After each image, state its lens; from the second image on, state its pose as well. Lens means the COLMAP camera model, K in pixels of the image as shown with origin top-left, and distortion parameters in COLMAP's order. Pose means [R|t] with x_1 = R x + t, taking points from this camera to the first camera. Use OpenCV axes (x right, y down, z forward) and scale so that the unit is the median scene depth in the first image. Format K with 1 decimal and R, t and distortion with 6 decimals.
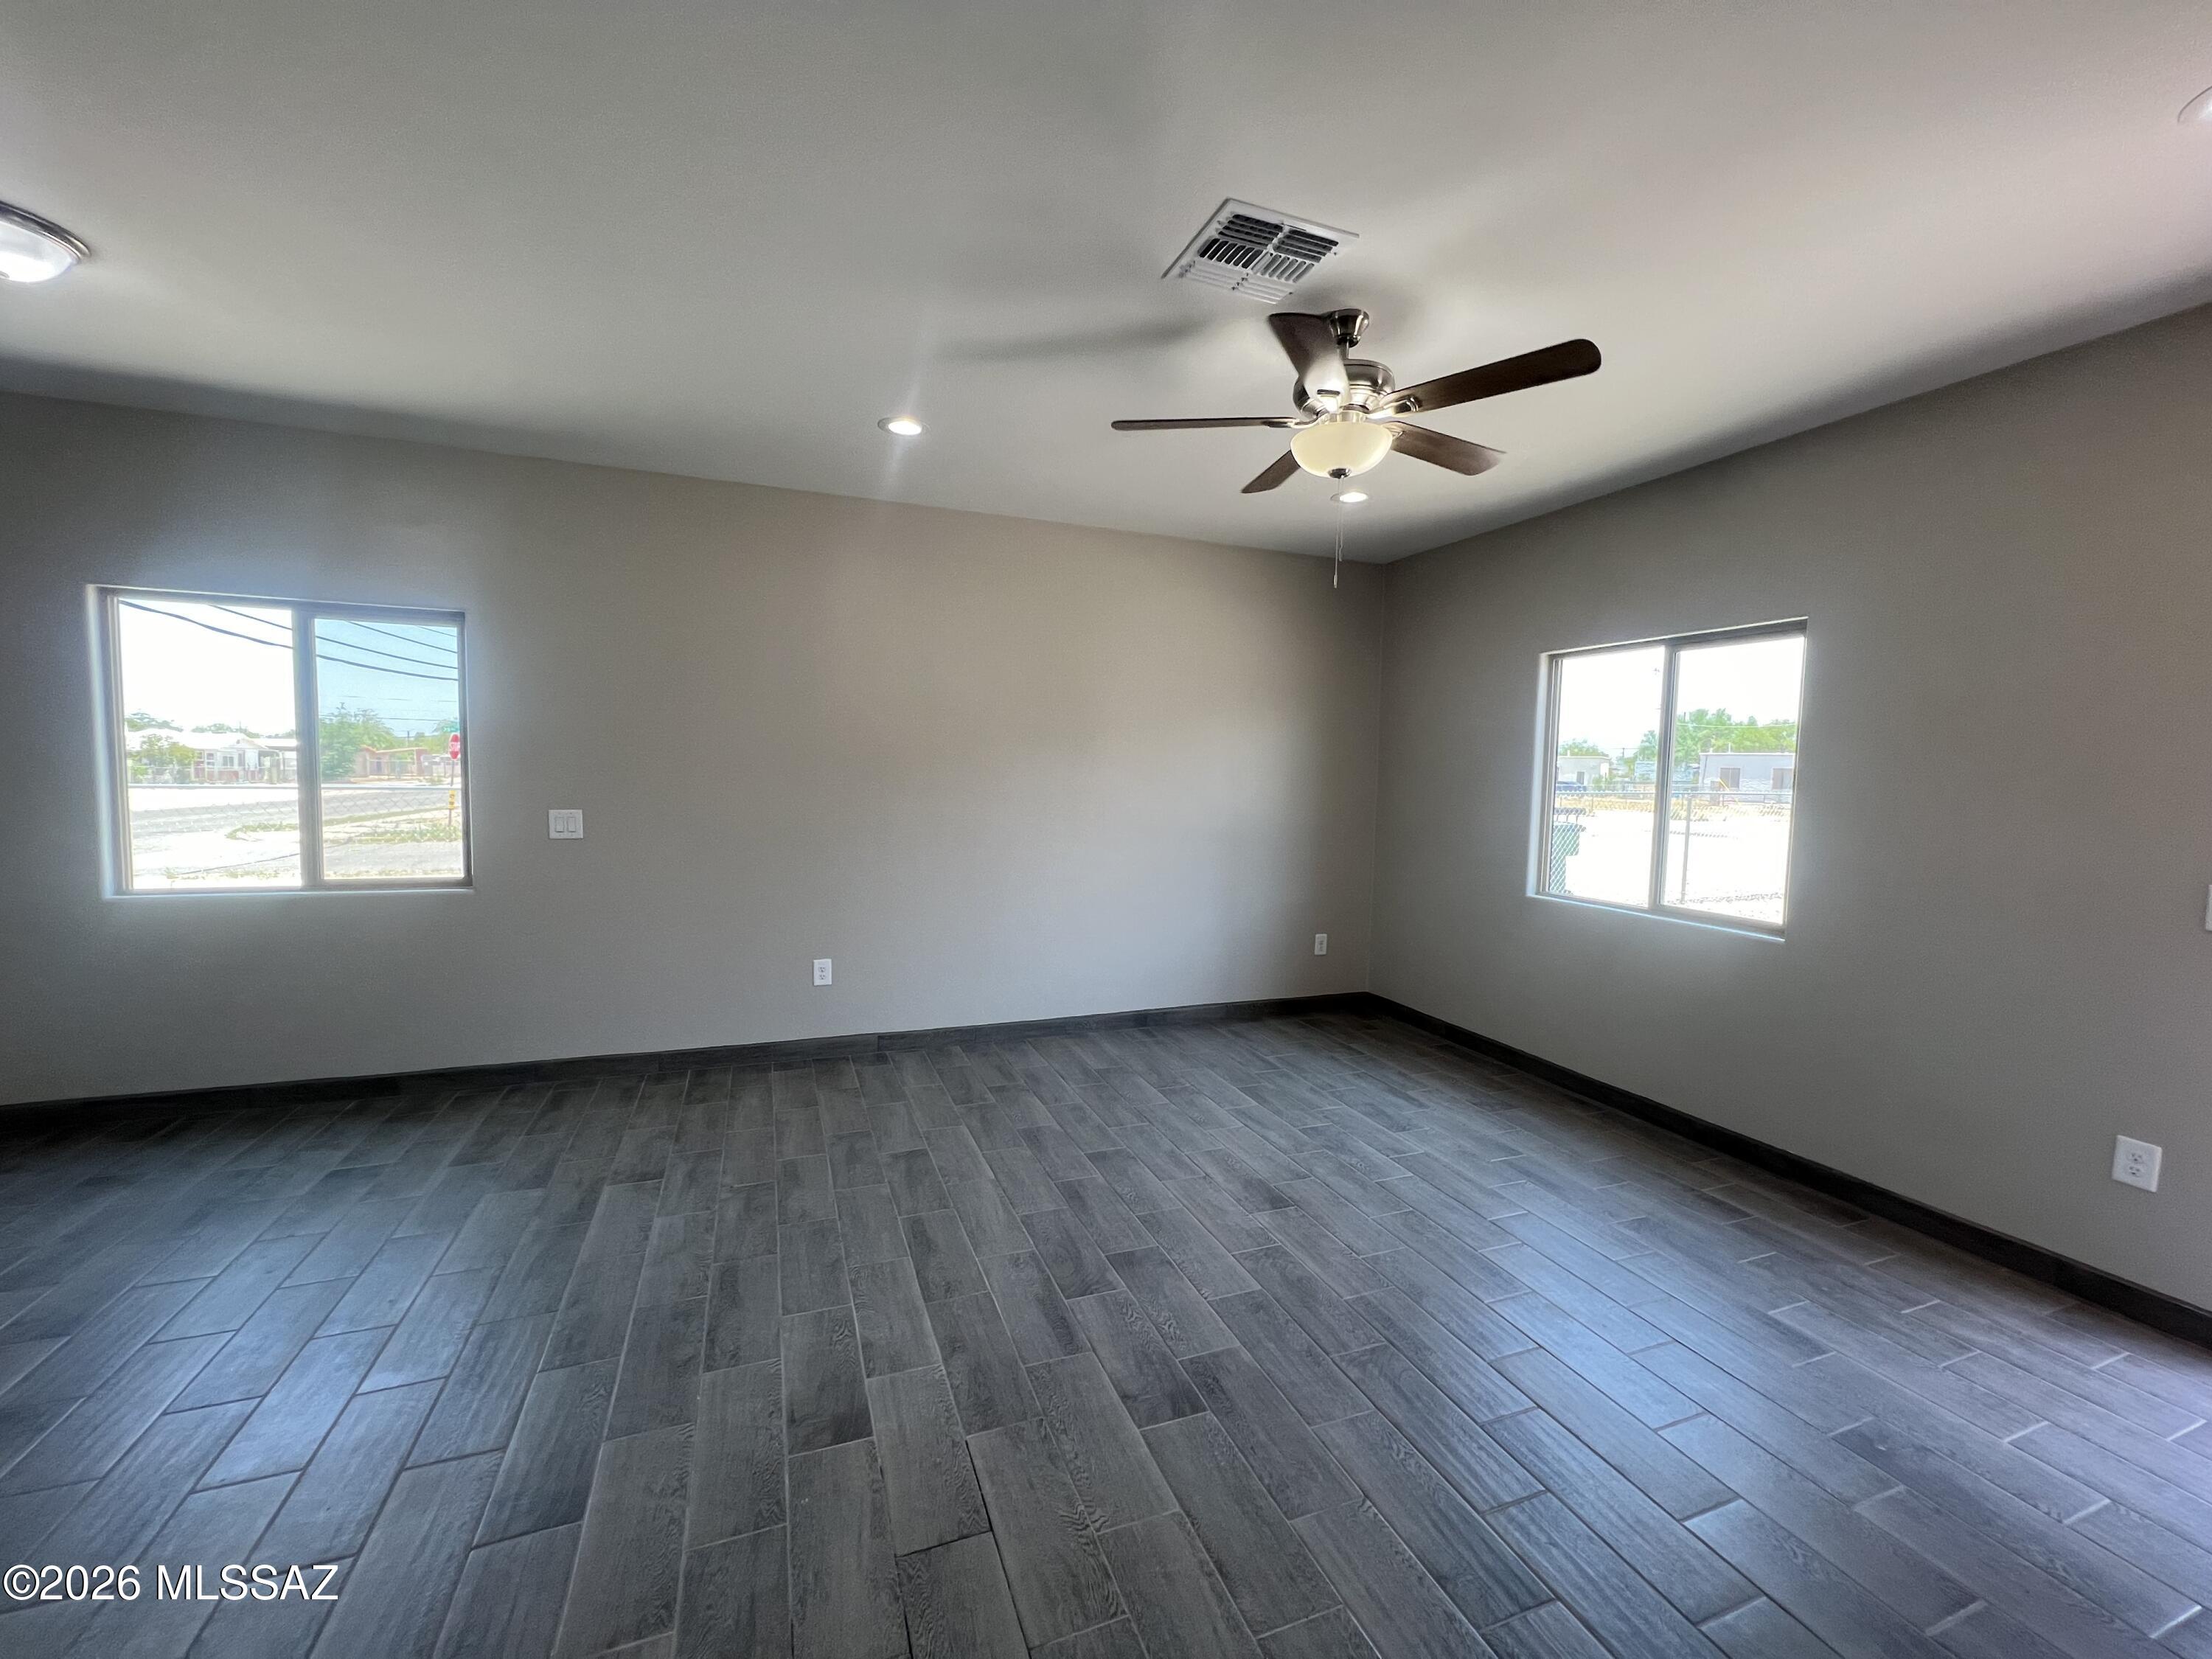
lens RADIAL K [[886.6, 0, 1103.7], [0, 886.6, 831.6], [0, 0, 1]] dist [-0.001068, 0.000528]
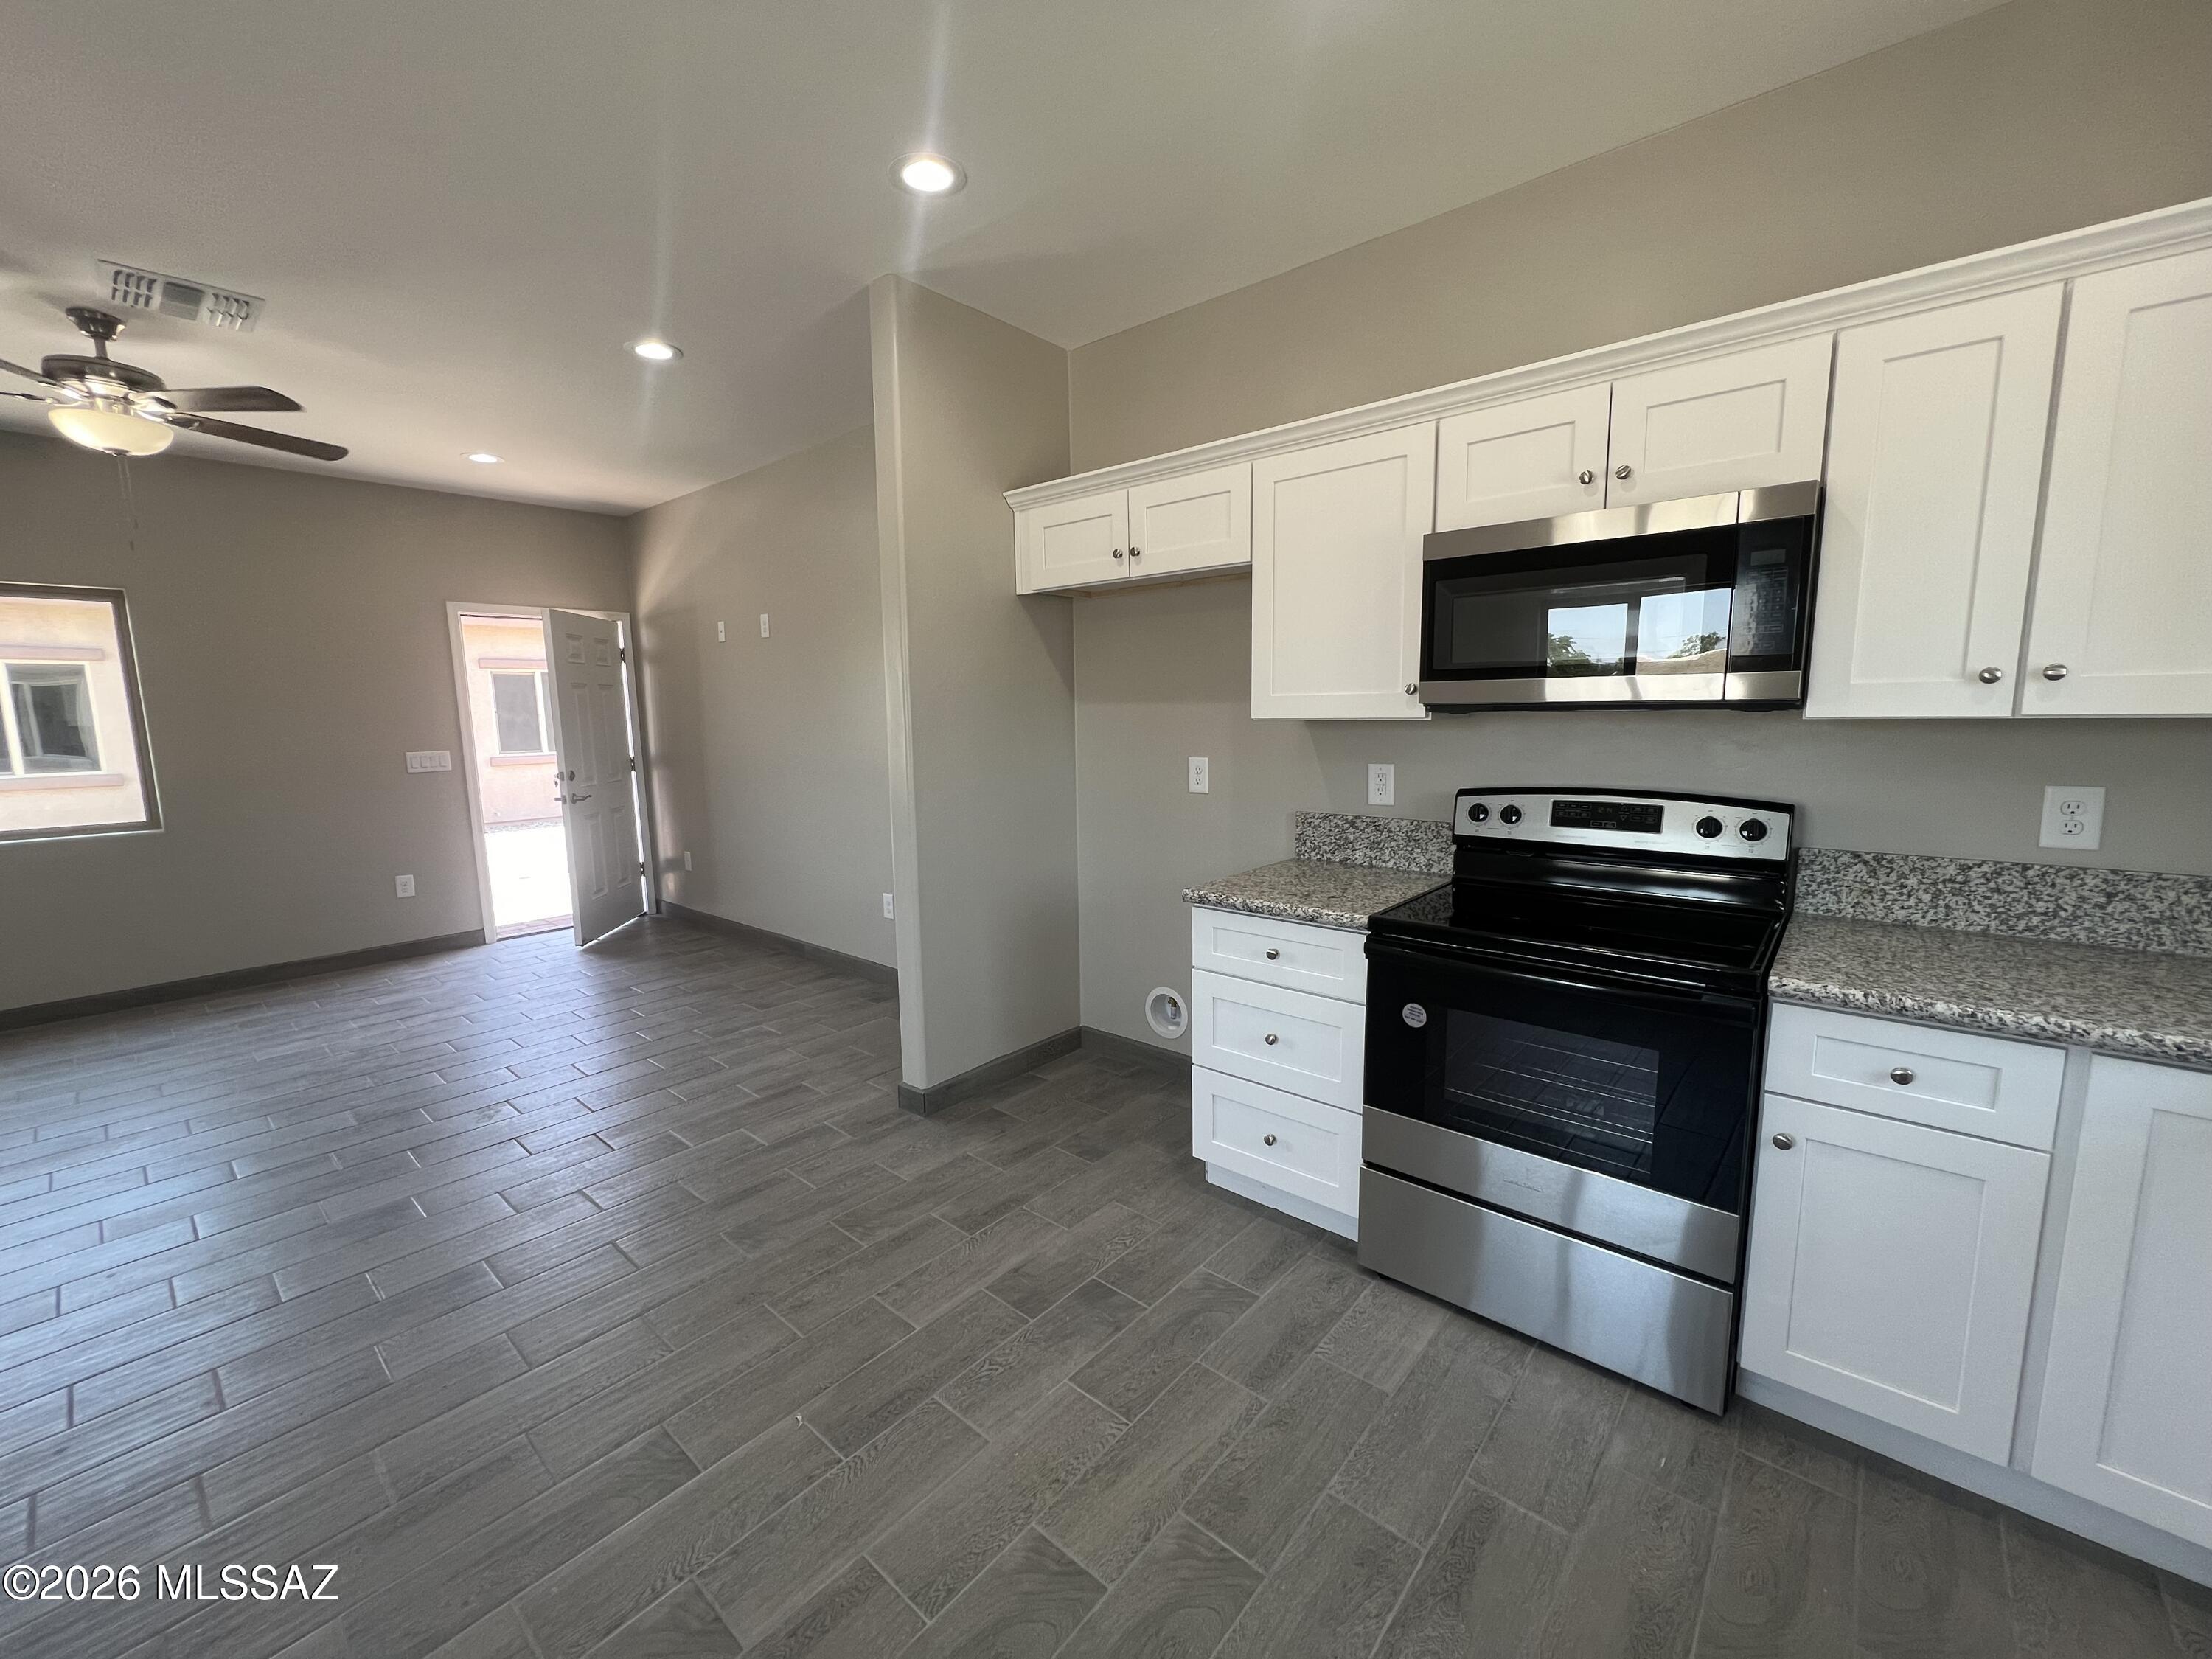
lens RADIAL K [[886.6, 0, 1104.0], [0, 886.6, 828.1], [0, 0, 1]] dist [-0.001068, 0.000528]
pose [[-0.473818, -0.132676, 0.870571, -1.042058], [0.067838, 0.980149, 0.186297, -0.033541], [-0.878006, 0.147329, -0.455412, 0.332274]]
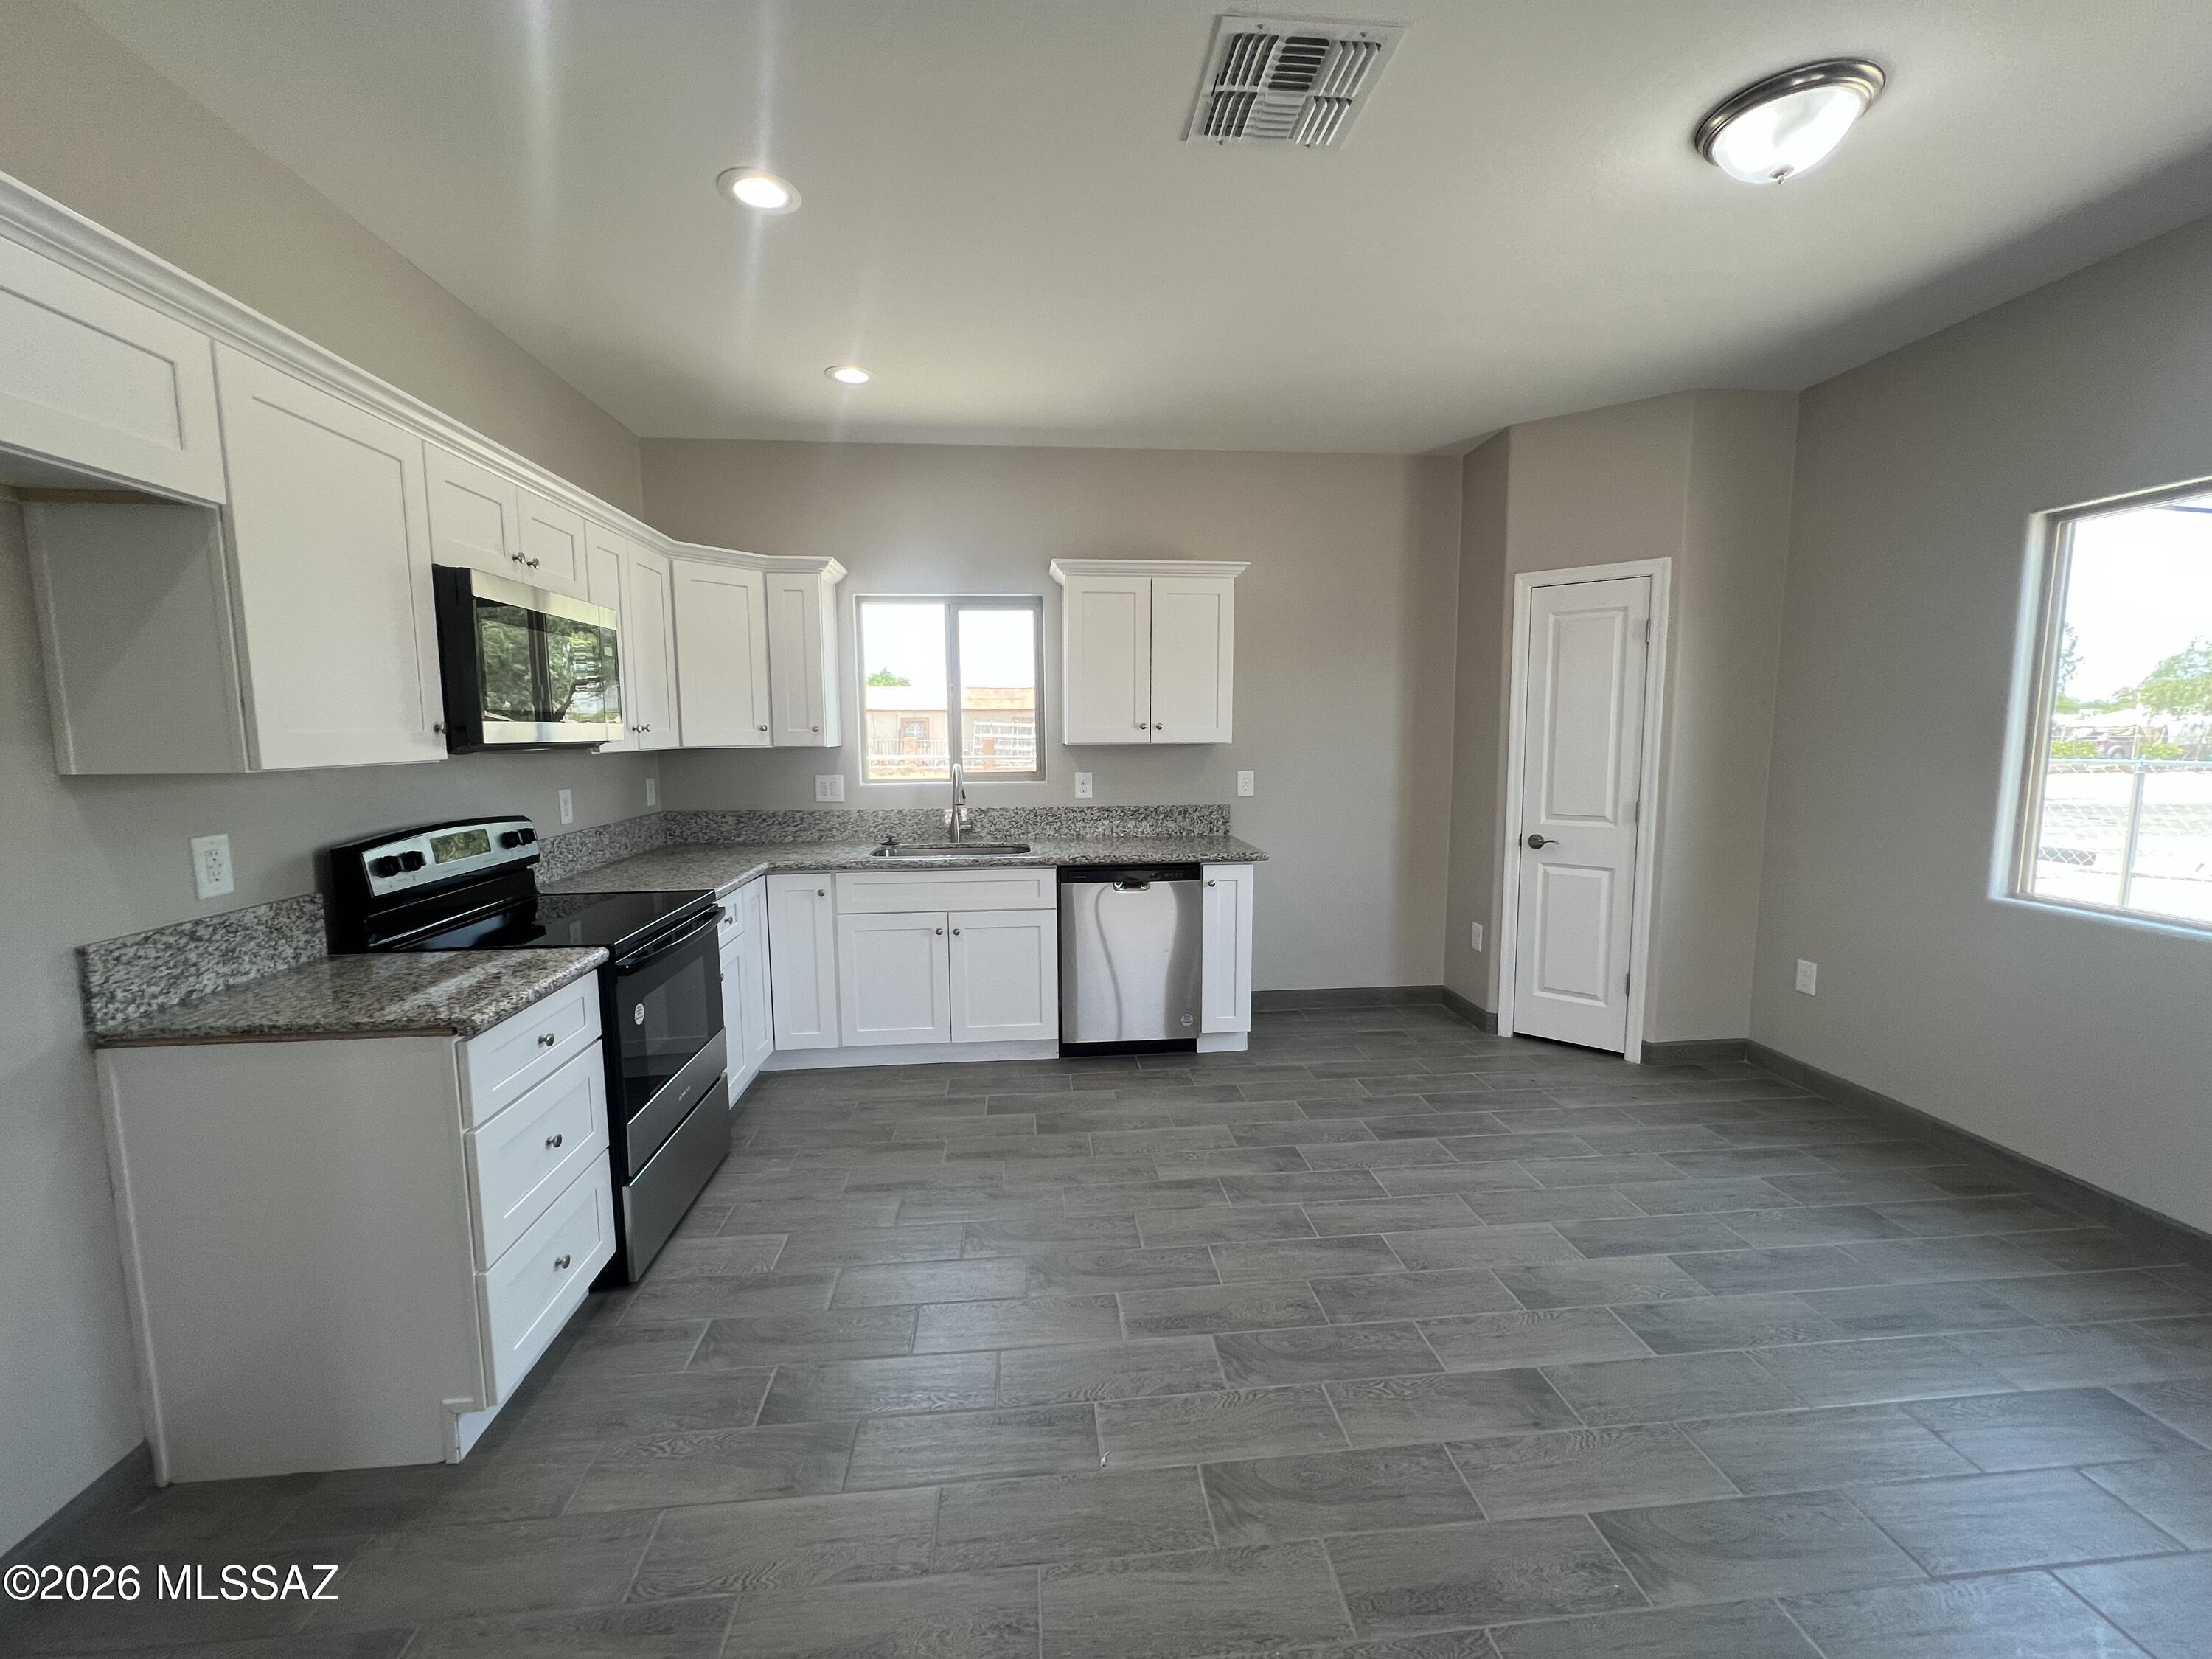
lens RADIAL K [[886.6, 0, 1104.0], [0, 886.6, 827.4], [0, 0, 1]] dist [-0.001068, 0.000528]
pose [[-0.266468, 0.088093, -0.959810, -0.109721], [-0.067010, 0.991712, 0.109625, -0.025268], [0.961512, 0.093529, -0.258356, 0.399631]]
